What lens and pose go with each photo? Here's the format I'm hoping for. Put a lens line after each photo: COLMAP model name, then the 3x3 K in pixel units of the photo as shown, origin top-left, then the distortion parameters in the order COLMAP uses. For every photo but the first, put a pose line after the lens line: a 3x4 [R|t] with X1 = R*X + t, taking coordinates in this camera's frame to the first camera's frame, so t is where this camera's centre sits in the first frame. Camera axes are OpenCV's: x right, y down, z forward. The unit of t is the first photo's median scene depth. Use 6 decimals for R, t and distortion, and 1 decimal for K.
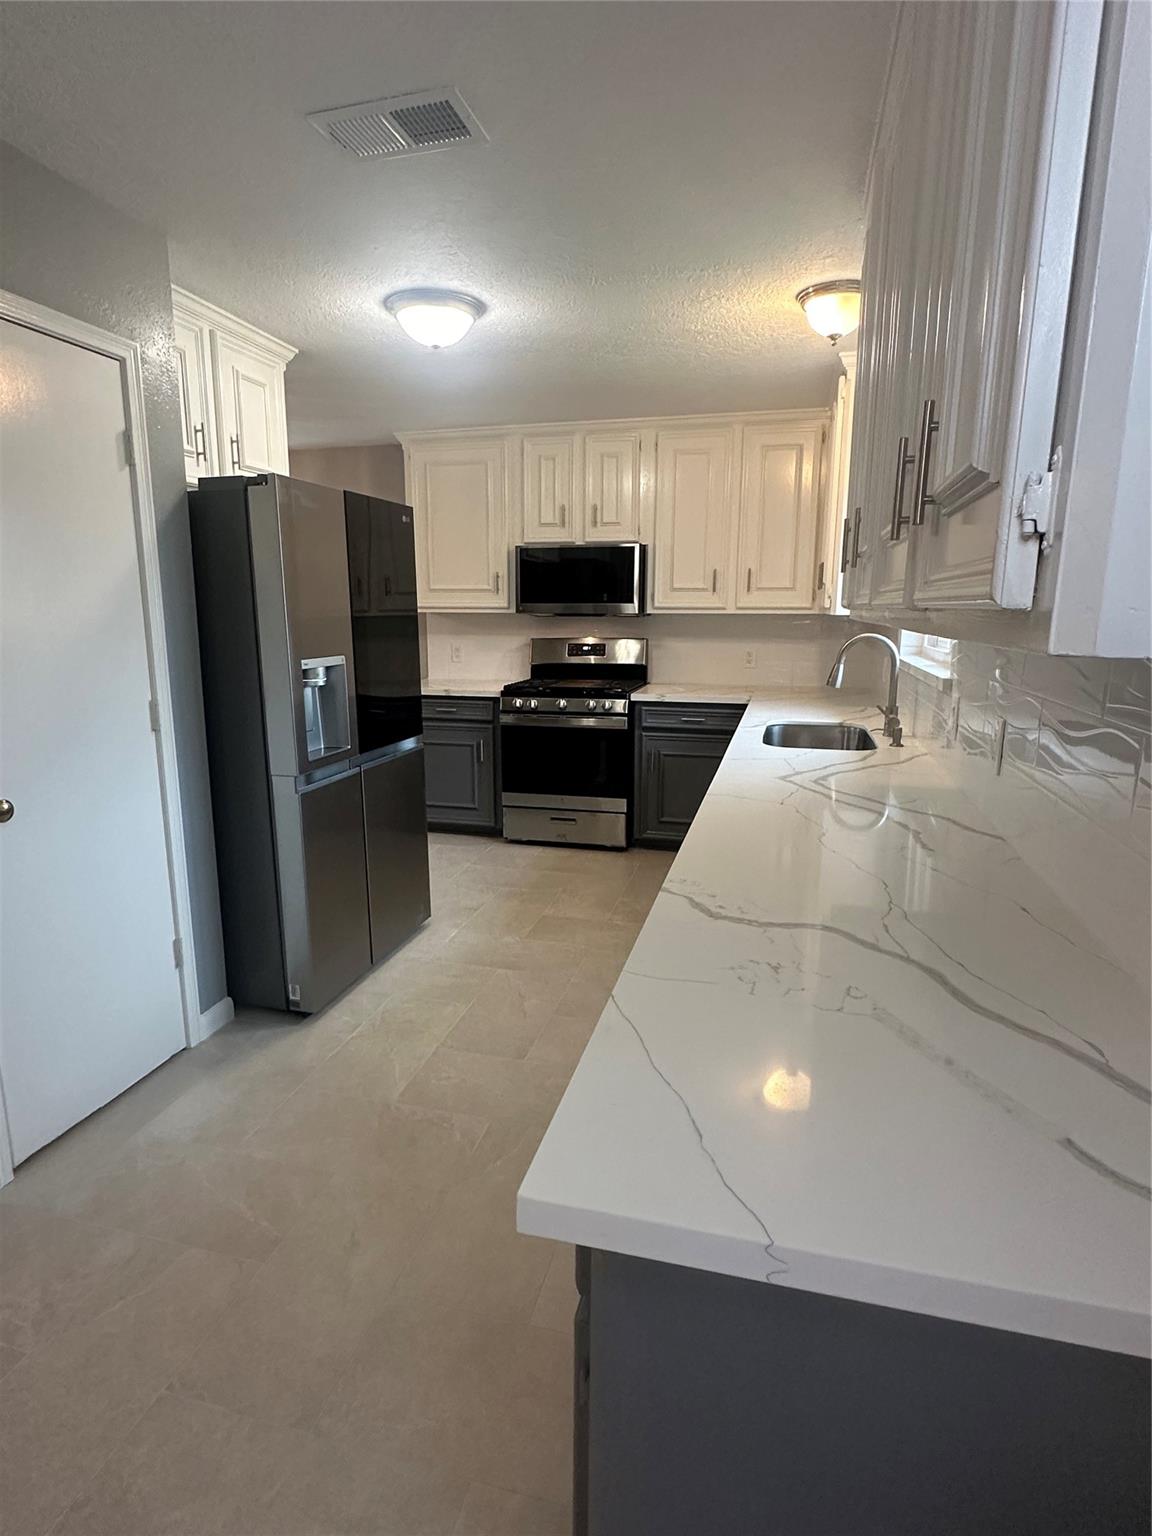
lens RADIAL K [[808.2, 0, 570.5], [0, 808.2, 765.8], [0, 0, 1]] dist [-0.007910, 0.000866]
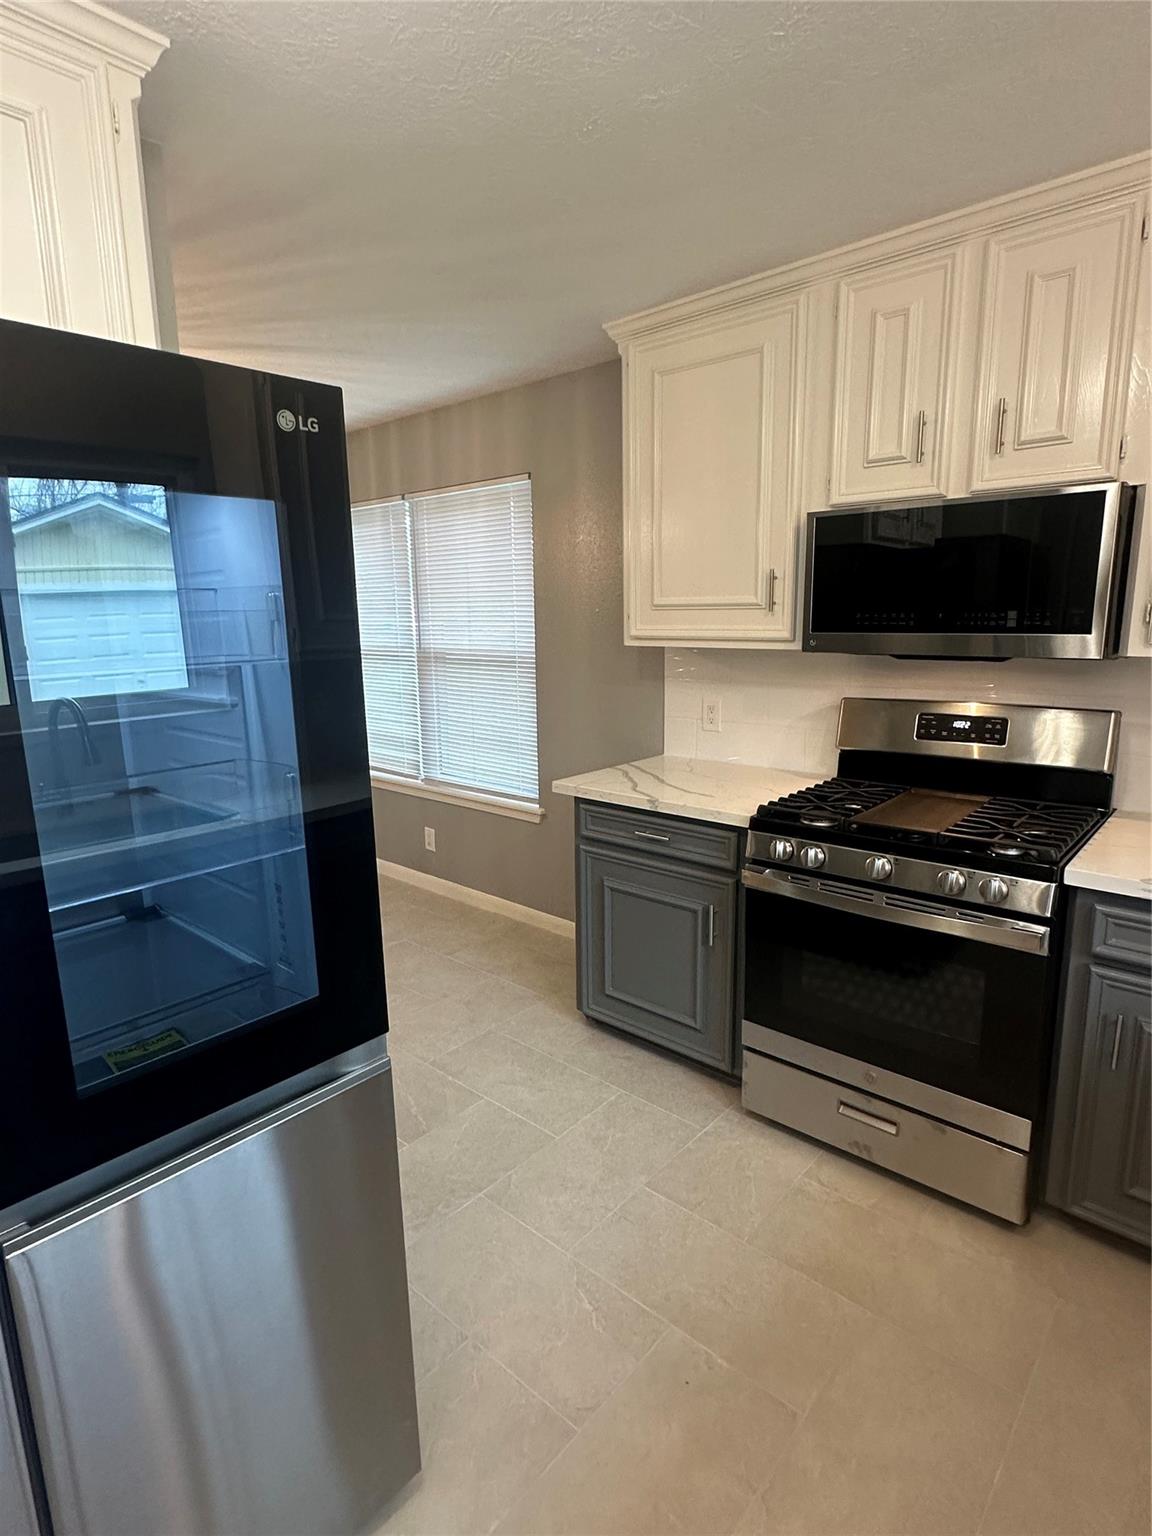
lens RADIAL K [[808.2, 0, 570.5], [0, 808.2, 765.8], [0, 0, 1]] dist [-0.007910, 0.000866]
pose [[0.890082, 0.069160, -0.450523, 0.032168], [-0.068992, 0.997475, 0.016818, -0.121871], [0.450549, 0.016113, 0.892606, 0.515515]]
